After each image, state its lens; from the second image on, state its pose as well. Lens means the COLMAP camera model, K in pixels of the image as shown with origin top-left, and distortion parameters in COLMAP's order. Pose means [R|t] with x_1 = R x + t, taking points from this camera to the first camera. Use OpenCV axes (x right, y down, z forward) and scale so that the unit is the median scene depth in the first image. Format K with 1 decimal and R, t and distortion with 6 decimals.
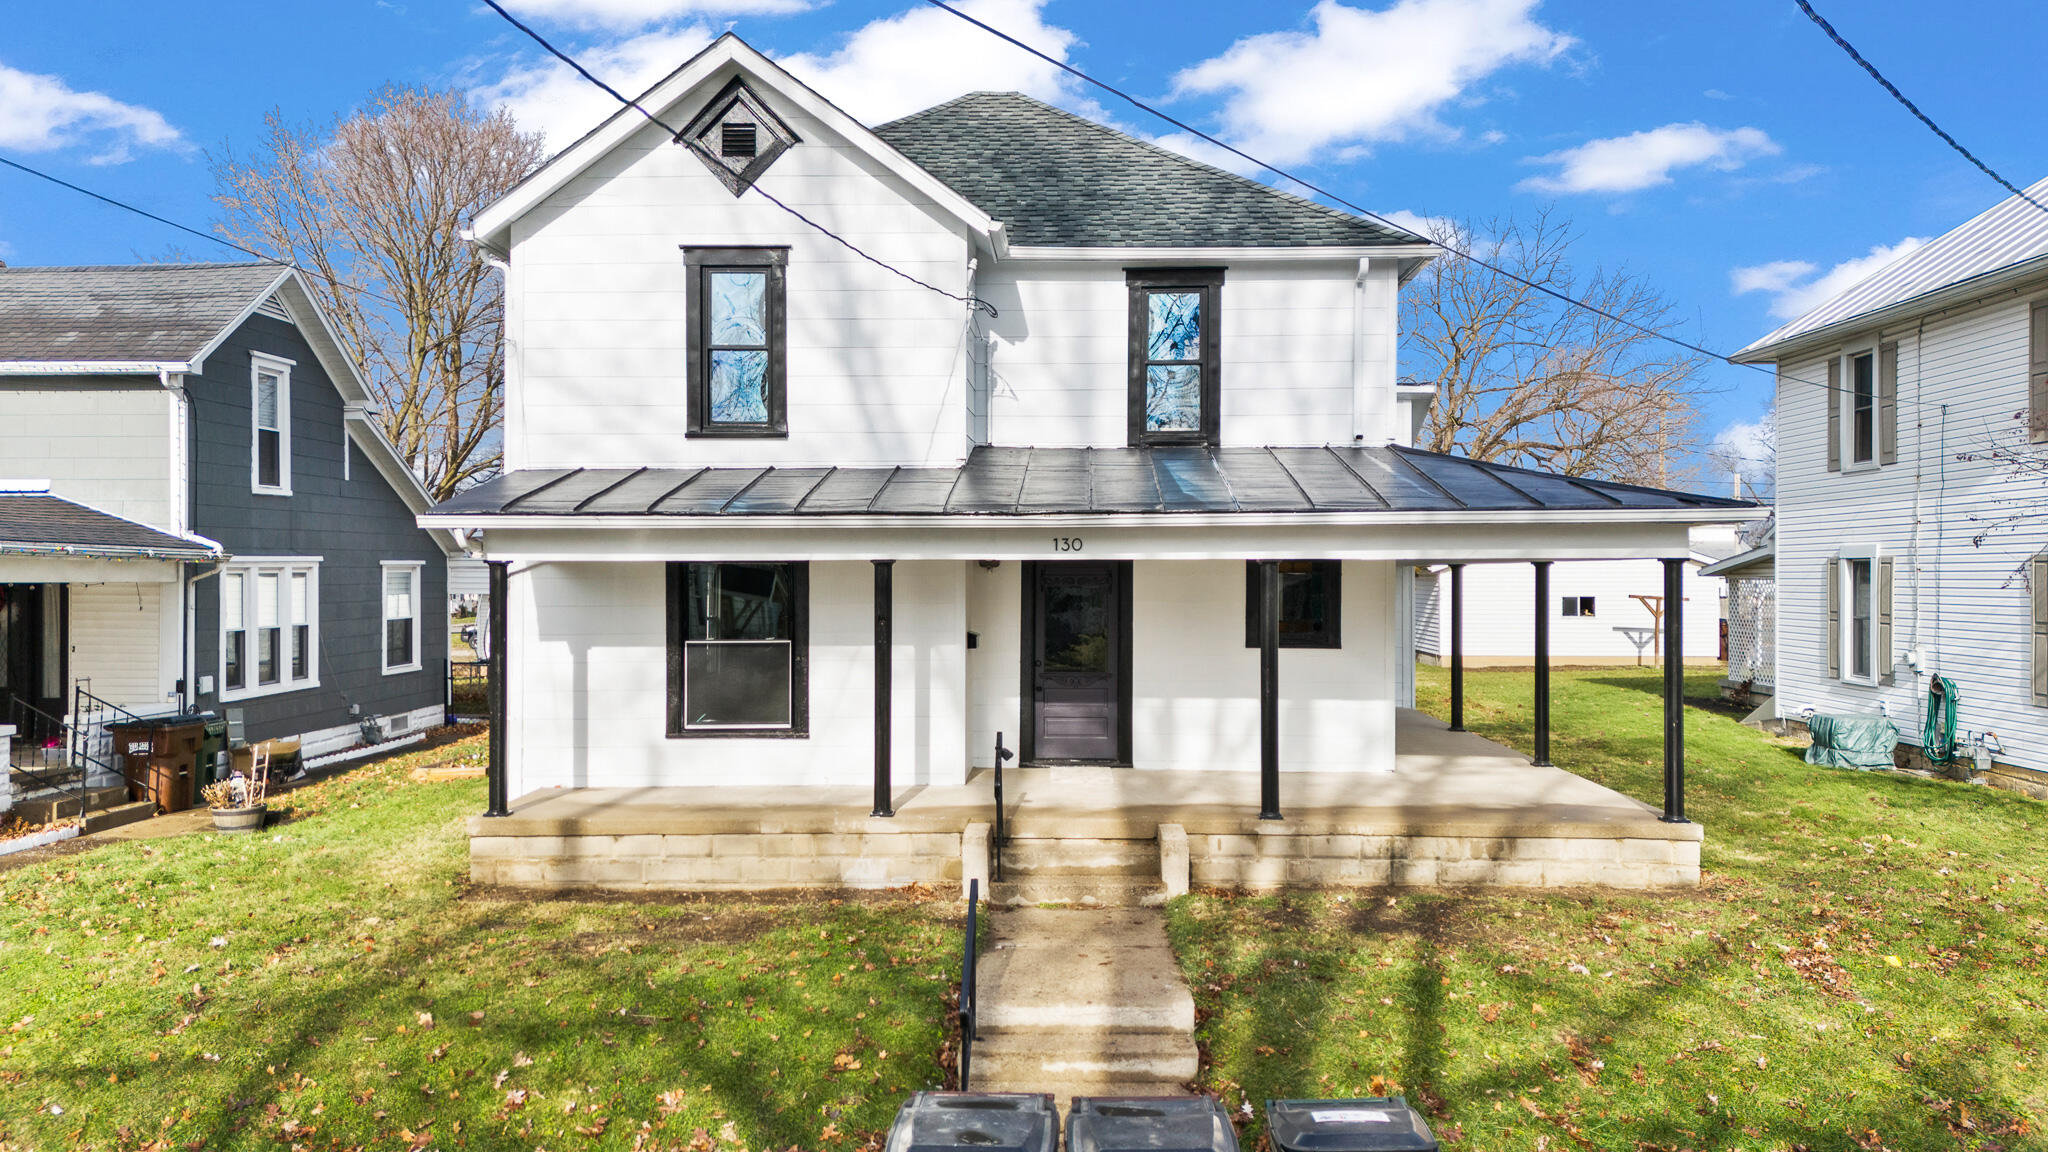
lens RADIAL K [[1524.3, 0, 1024.0], [0, 1524.3, 576.0], [0, 0, 1]] dist [0.126436, -0.175797]
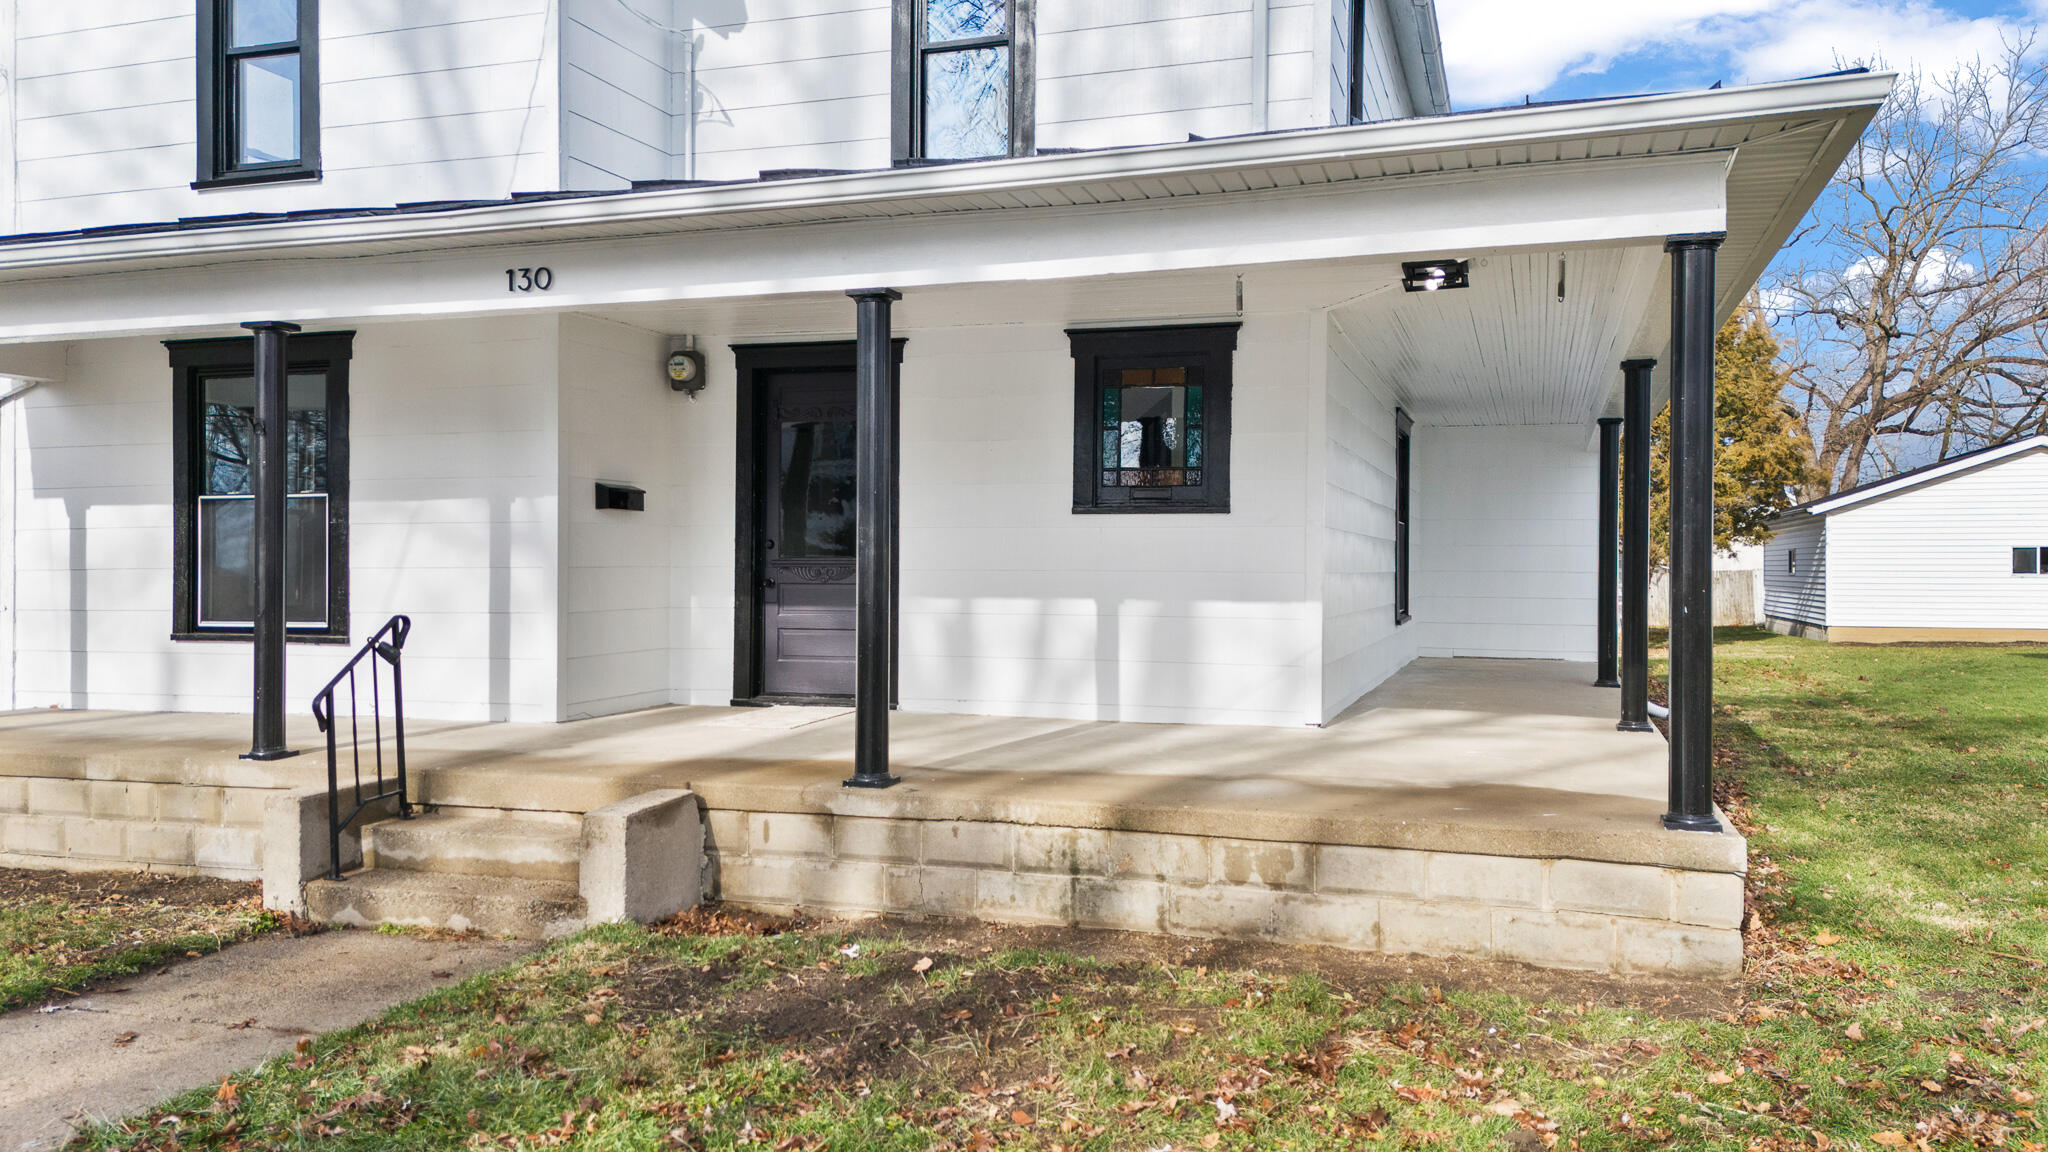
lens RADIAL K [[1524.3, 0, 1024.0], [0, 1524.3, 576.0], [0, 0, 1]] dist [0.126436, -0.175797]
pose [[0.958103, 0.003394, -0.286405, 0.361286], [-0.002695, 0.999992, 0.002833, 0.084784], [0.286412, -0.001943, 0.958105, 0.514288]]
